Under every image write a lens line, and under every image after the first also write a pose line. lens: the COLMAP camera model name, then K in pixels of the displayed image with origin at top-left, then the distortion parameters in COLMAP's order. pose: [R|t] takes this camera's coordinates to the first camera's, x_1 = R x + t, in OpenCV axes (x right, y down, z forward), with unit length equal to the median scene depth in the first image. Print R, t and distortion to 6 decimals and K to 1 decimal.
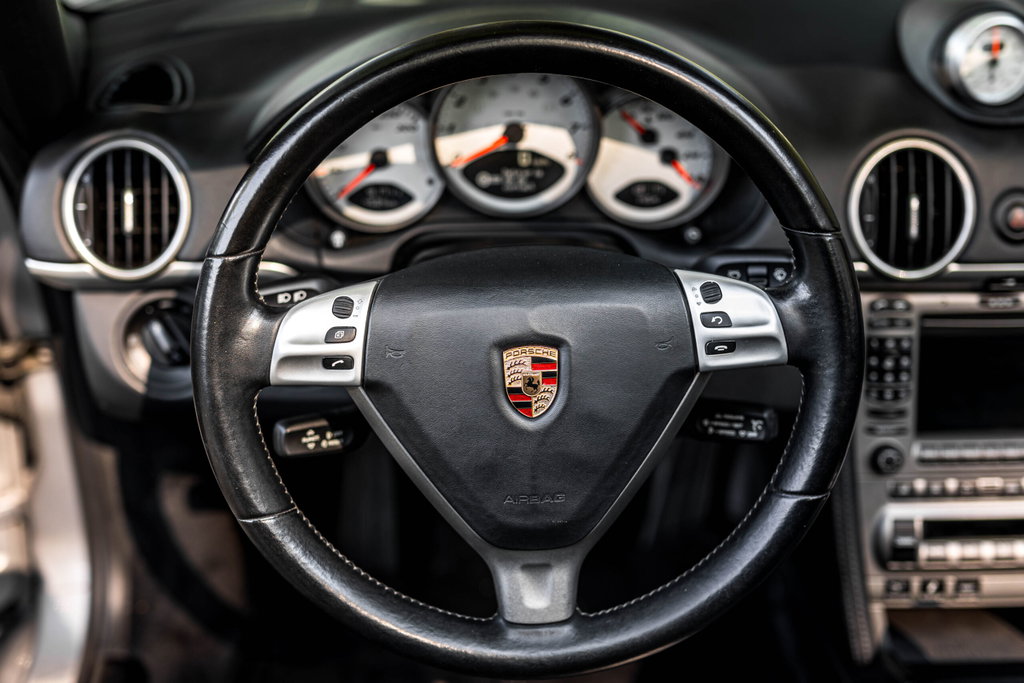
lens RADIAL K [[1467.6, 0, 512.0], [0, 1467.6, 341.5], [0, 0, 1]] dist [0.228857, -0.003480]
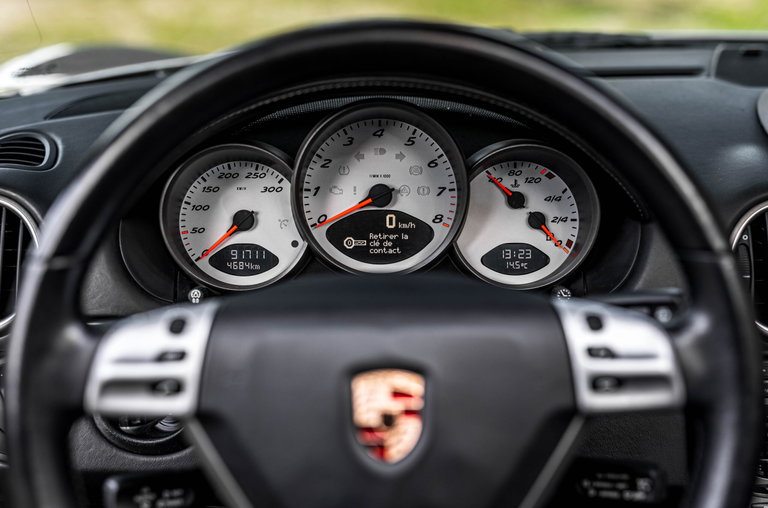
lens RADIAL K [[1134.7, 0, 384.0], [0, 1134.7, 254.0], [0, 0, 1]] dist [0.006726, -0.016388]
pose [[0.999756, 0.020869, -0.007274, 0.011595], [-0.021968, 0.974389, -0.223793, 0.076206], [0.002417, 0.223898, 0.974609, 0.299931]]
